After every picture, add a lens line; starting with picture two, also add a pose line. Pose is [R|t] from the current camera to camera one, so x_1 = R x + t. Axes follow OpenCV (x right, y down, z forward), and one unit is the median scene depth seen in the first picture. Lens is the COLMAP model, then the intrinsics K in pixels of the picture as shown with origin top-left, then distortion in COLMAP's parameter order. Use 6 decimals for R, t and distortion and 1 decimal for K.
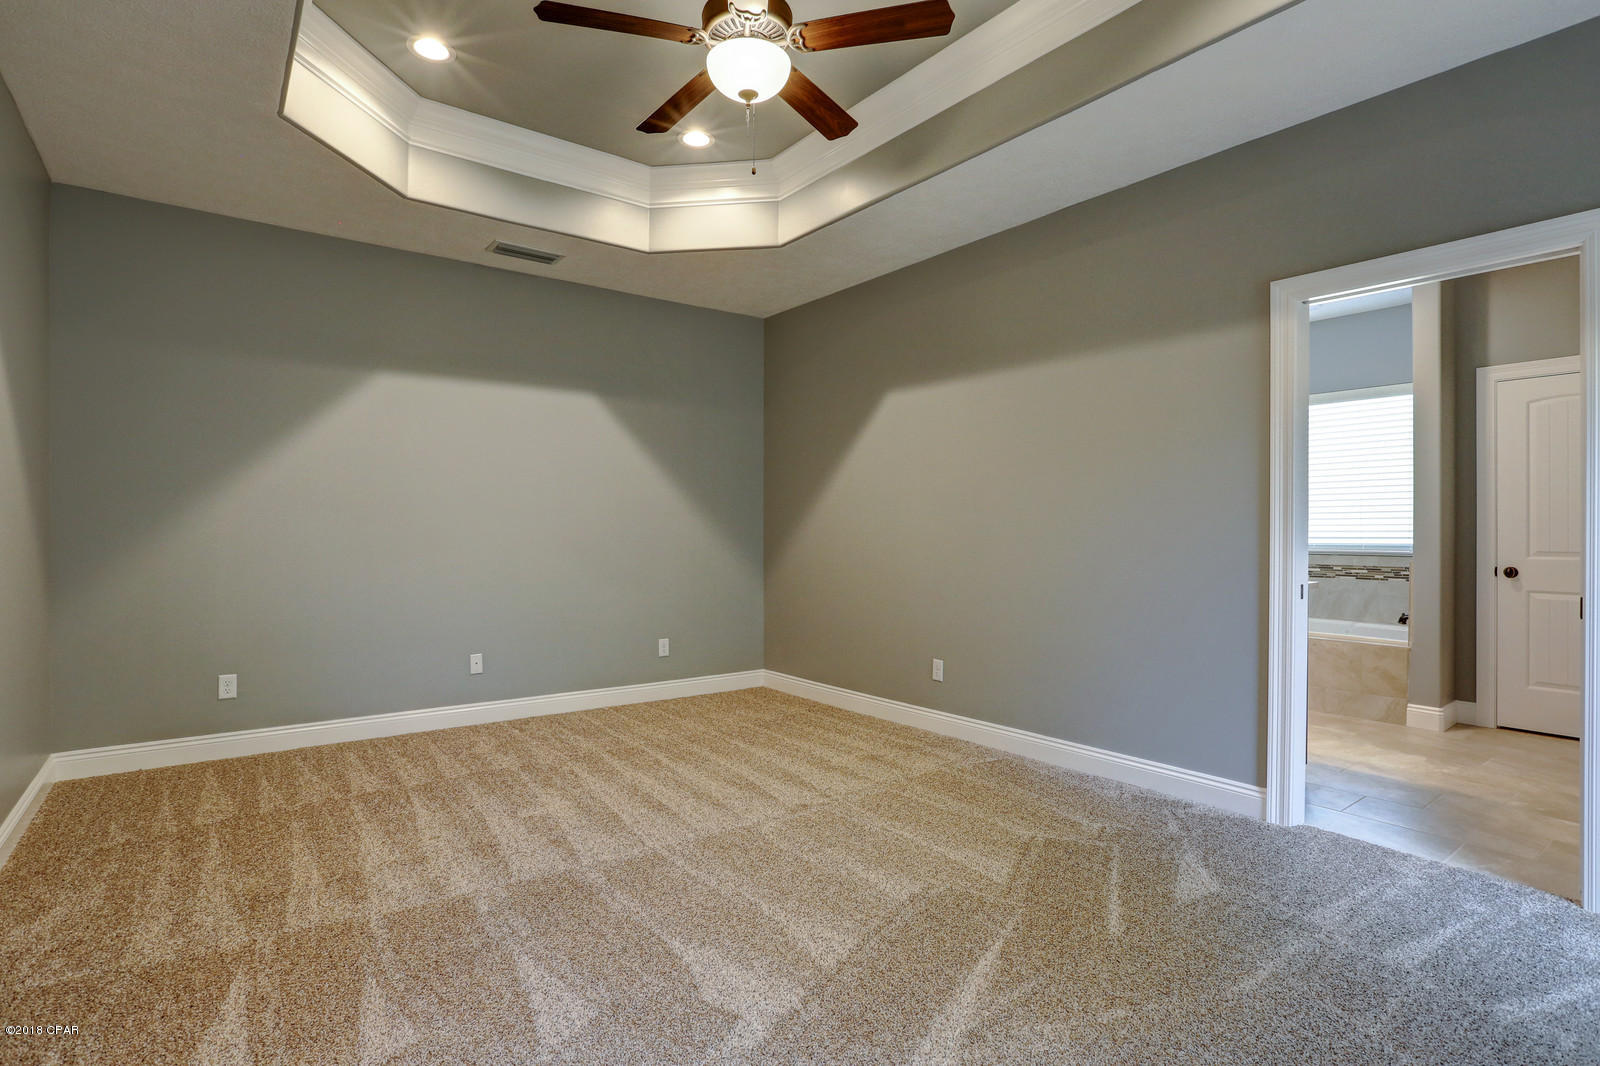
lens RADIAL K [[792.1, 0, 800.0], [0, 792.1, 533.0], [0, 0, 1]] dist [-0.018725, 0.000897]
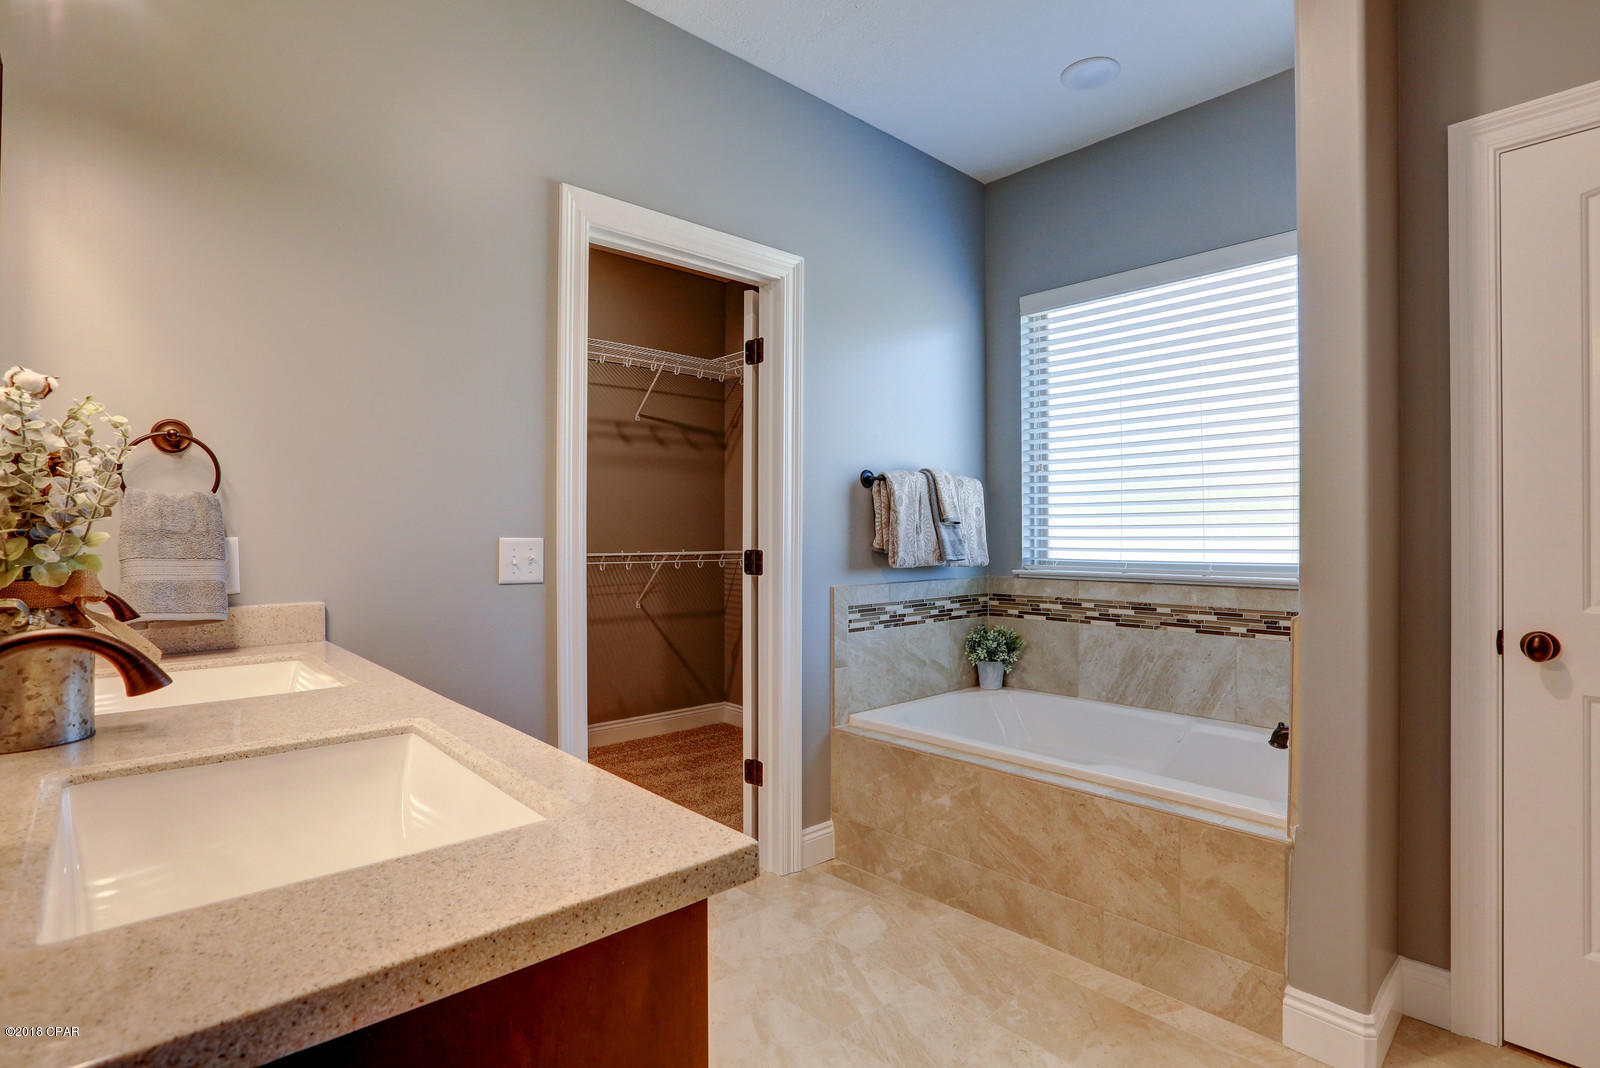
lens RADIAL K [[786.3, 0, 792.7], [0, 786.3, 535.8], [0, 0, 1]] dist [-0.018244, -0.000205]
pose [[0.996914, -0.000739, 0.078494, 0.493727], [0.001165, 0.999985, -0.005381, -0.001952], [-0.078489, 0.005455, 0.996900, 0.623348]]
